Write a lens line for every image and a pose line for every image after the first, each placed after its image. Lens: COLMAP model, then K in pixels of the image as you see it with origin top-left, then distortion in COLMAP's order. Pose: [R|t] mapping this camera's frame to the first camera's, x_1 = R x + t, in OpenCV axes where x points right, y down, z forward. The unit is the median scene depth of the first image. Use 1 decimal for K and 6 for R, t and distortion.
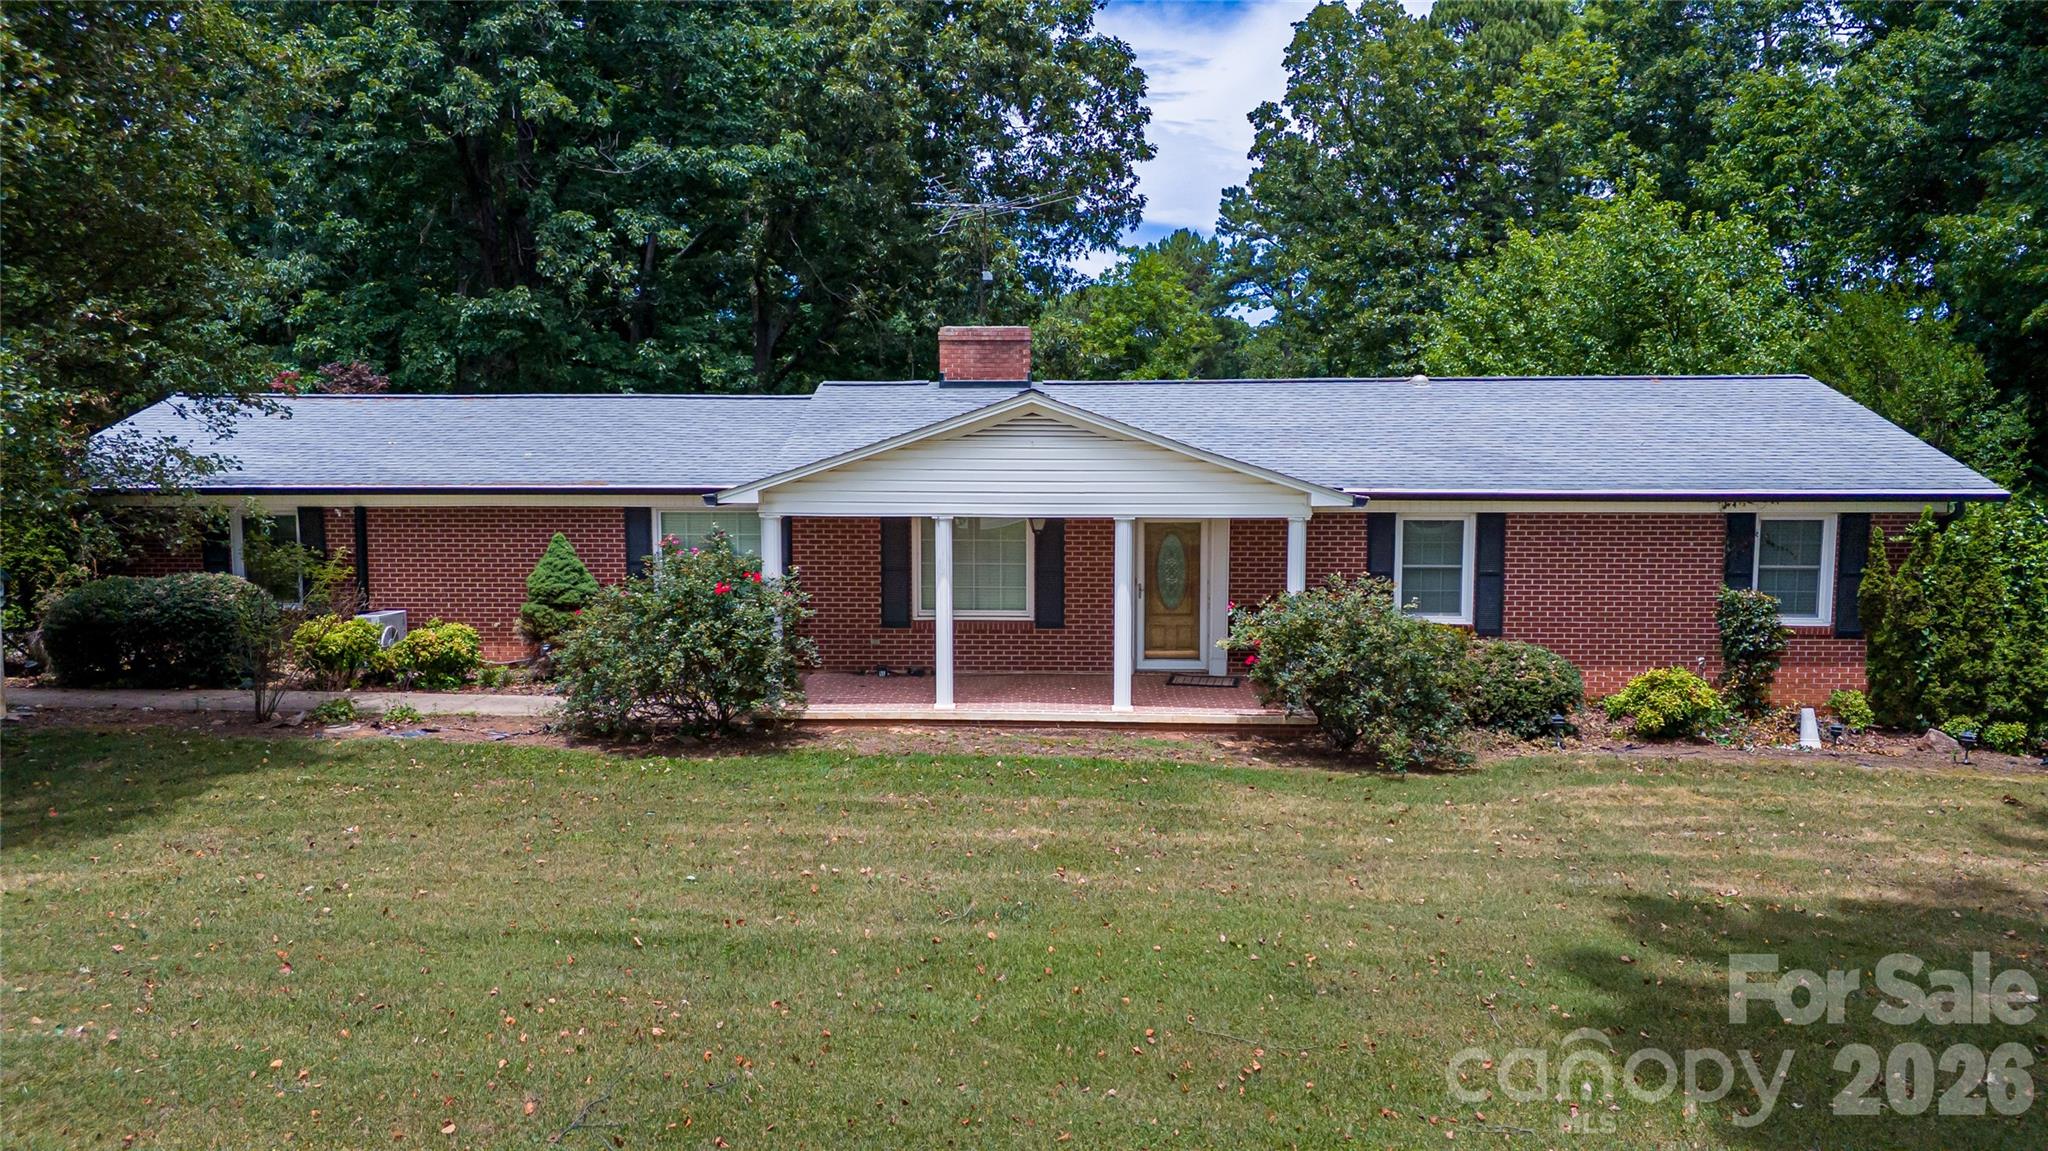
lens RADIAL K [[1434.4, 0, 1024.1], [0, 1434.4, 583.8], [0, 0, 1]] dist [0.068889, -0.050049]
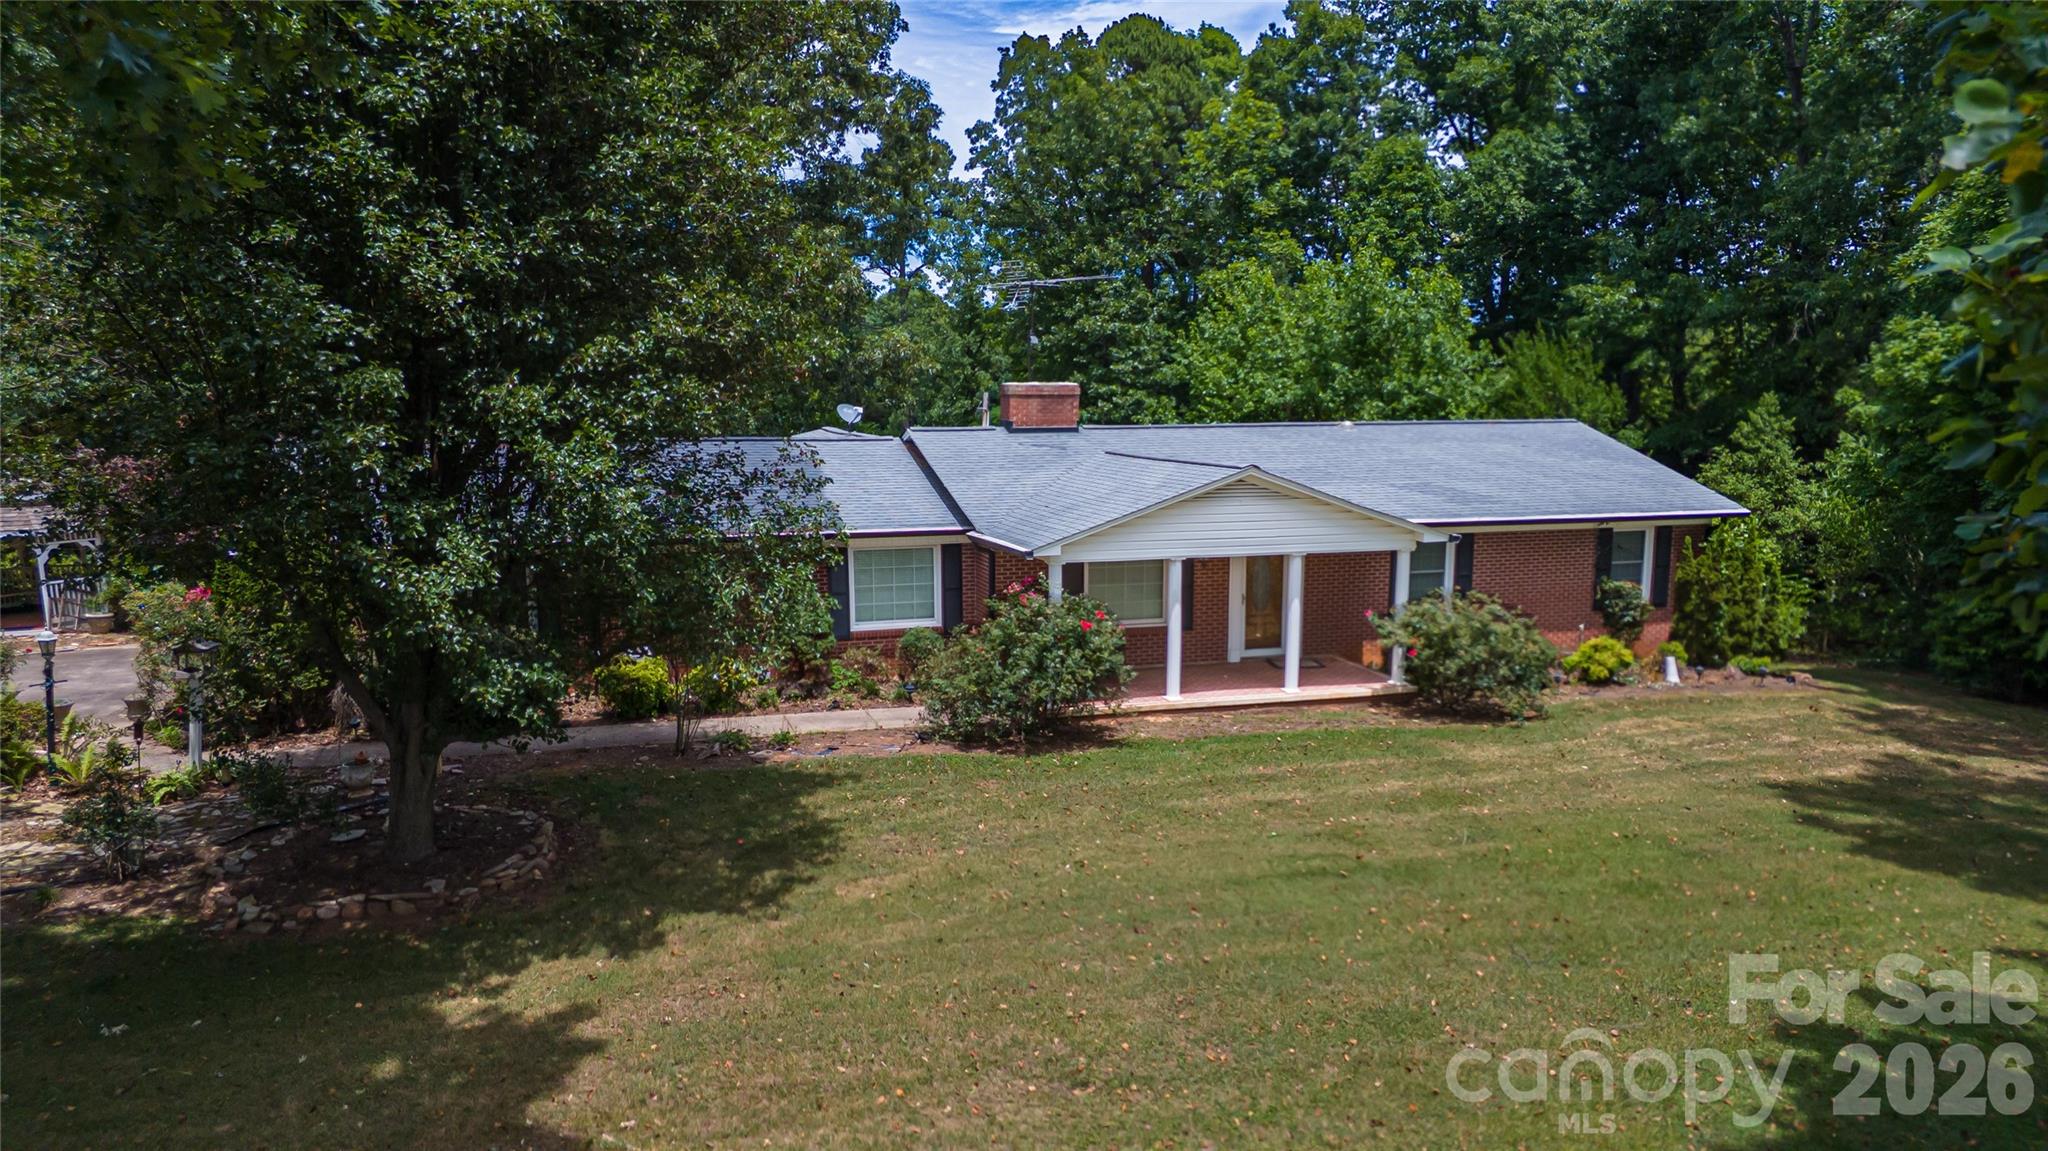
lens RADIAL K [[1434.4, 0, 1022.9], [0, 1434.4, 585.5], [0, 0, 1]] dist [0.068889, -0.050049]
pose [[0.933992, -0.048071, 0.354045, -0.594088], [0.032187, 0.998199, 0.050619, -0.083584], [-0.355840, -0.035882, 0.933858, -0.182521]]
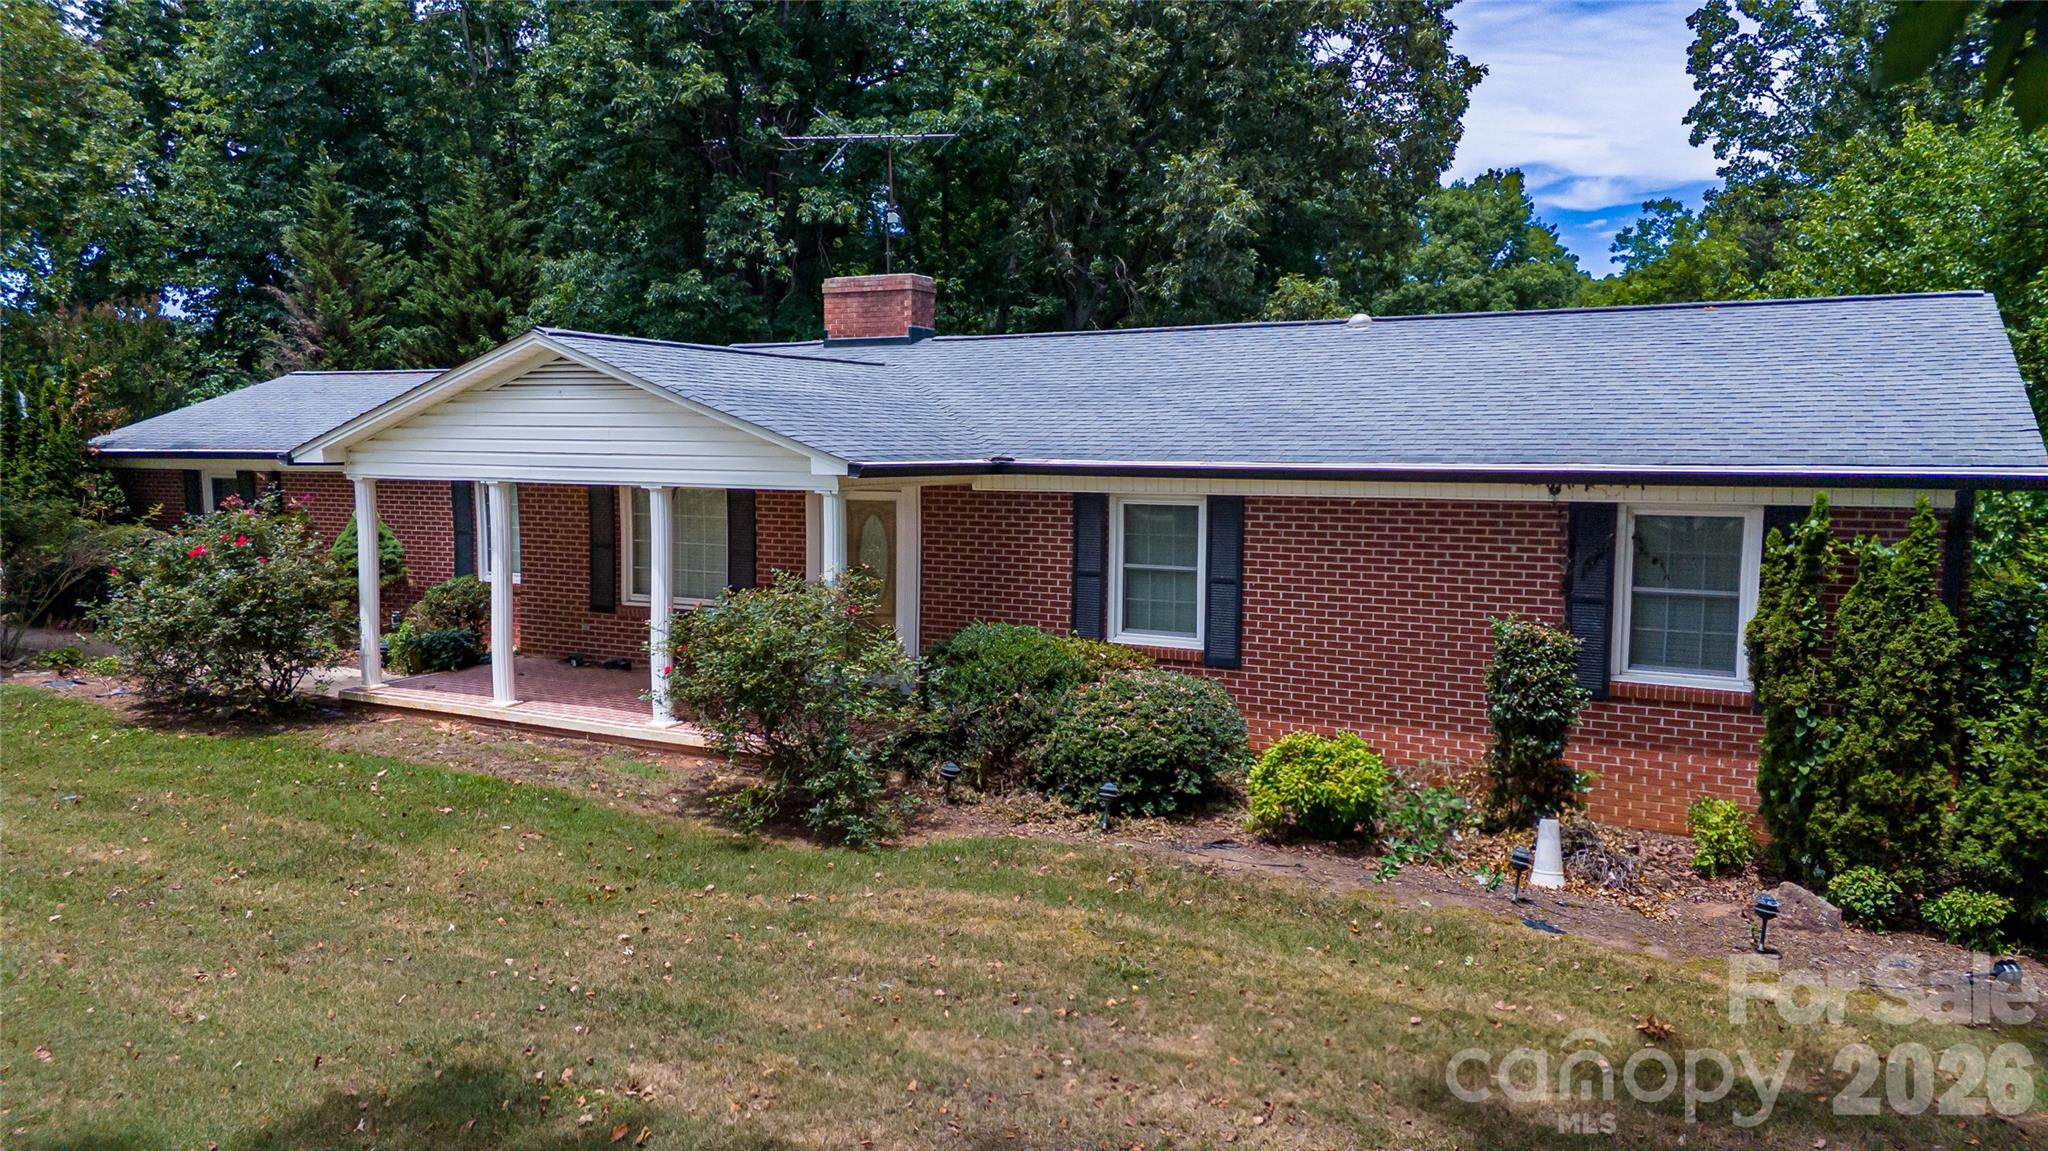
lens RADIAL K [[1434.4, 0, 1016.3], [0, 1434.4, 580.1], [0, 0, 1]] dist [0.068889, -0.050049]
pose [[0.894931, 0.045971, -0.443831, 0.544560], [-0.047287, 0.998848, 0.008110, -0.008342], [0.443692, 0.013729, 0.896074, 0.321718]]
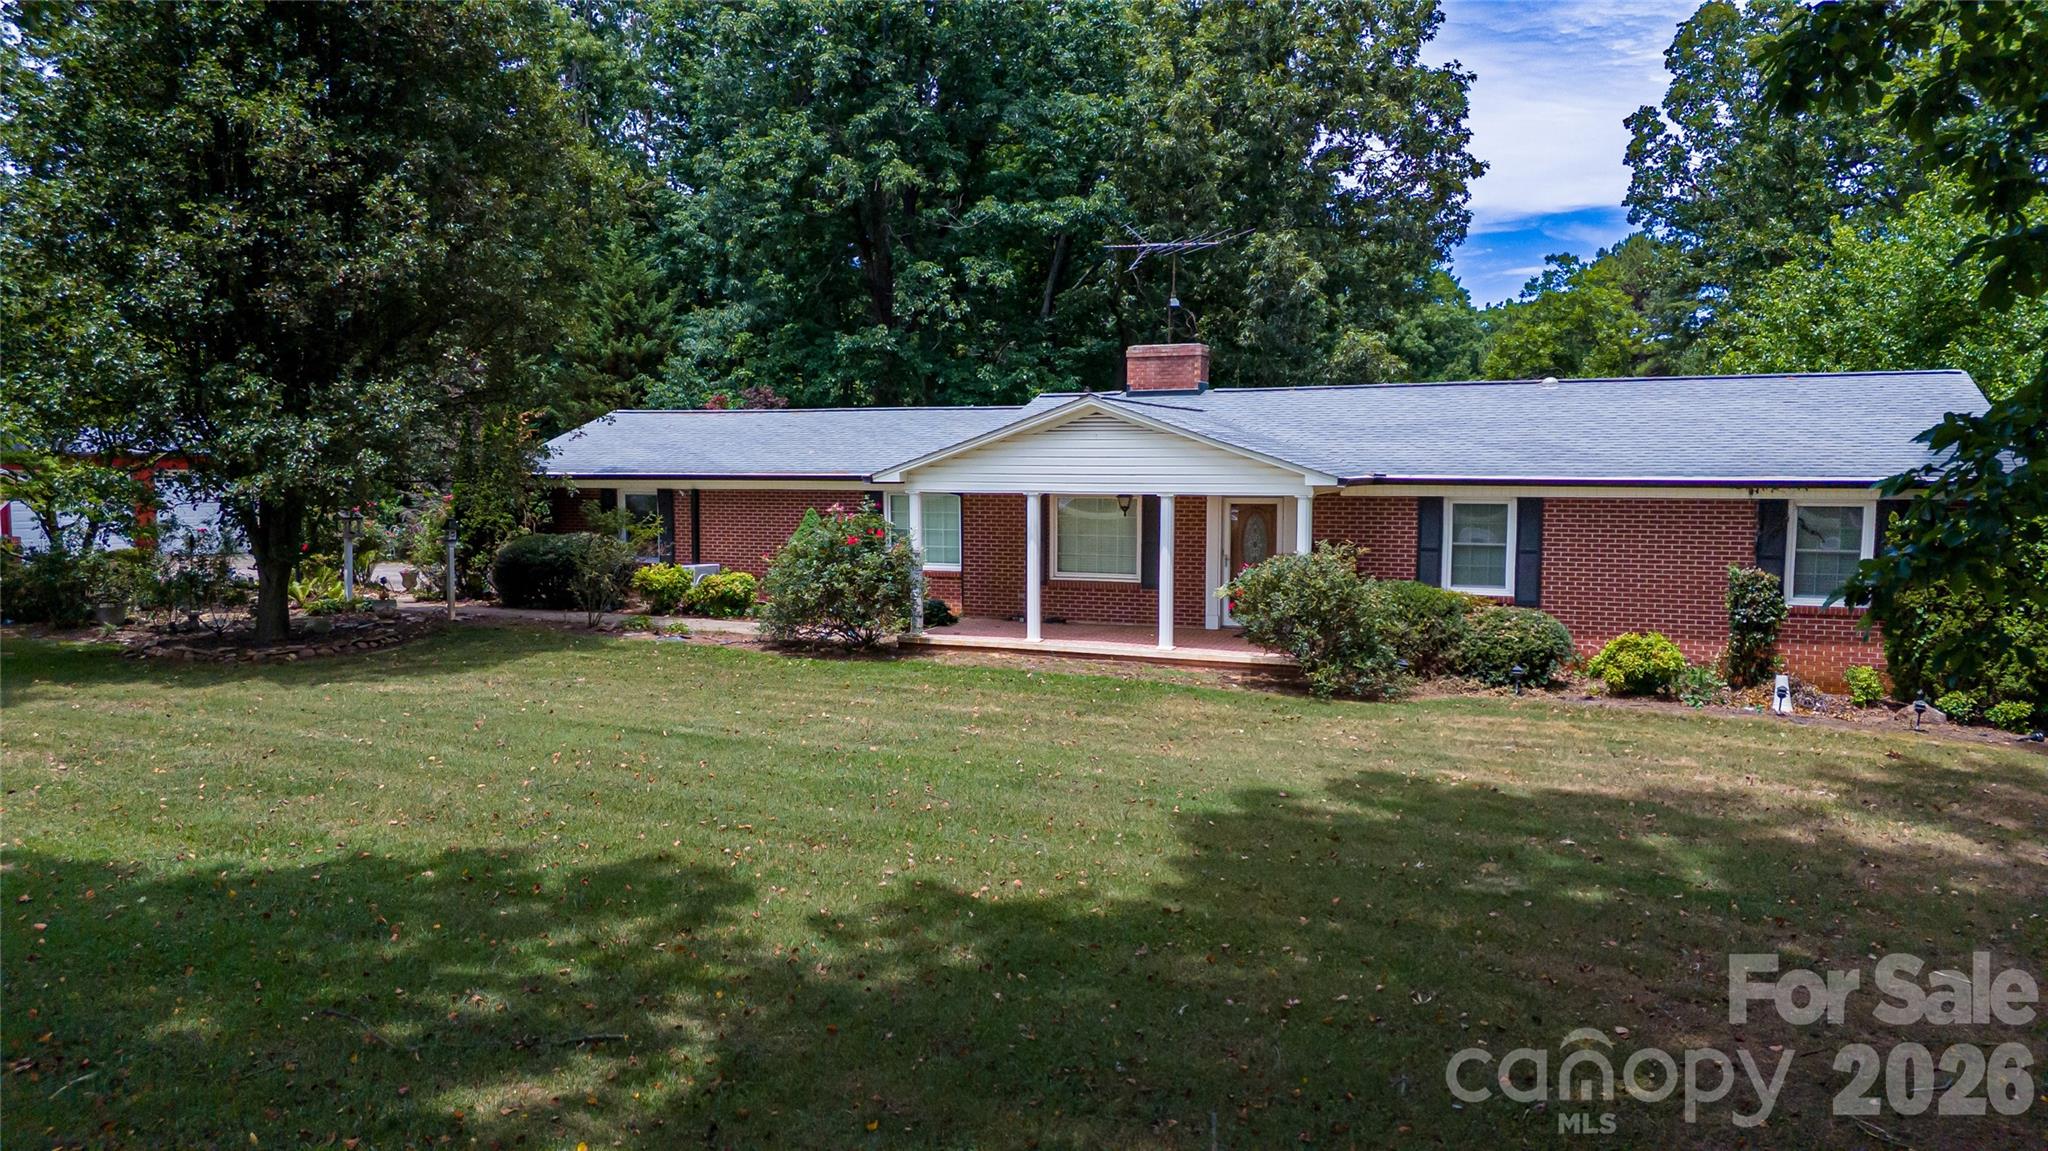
lens RADIAL K [[1434.4, 0, 1023.4], [0, 1434.4, 582.1], [0, 0, 1]] dist [0.068889, -0.050049]
pose [[0.937824, 0.029172, -0.345883, 0.344028], [-0.034430, 0.999366, -0.009065, 0.040768], [0.345399, 0.020410, 0.938234, -0.195912]]
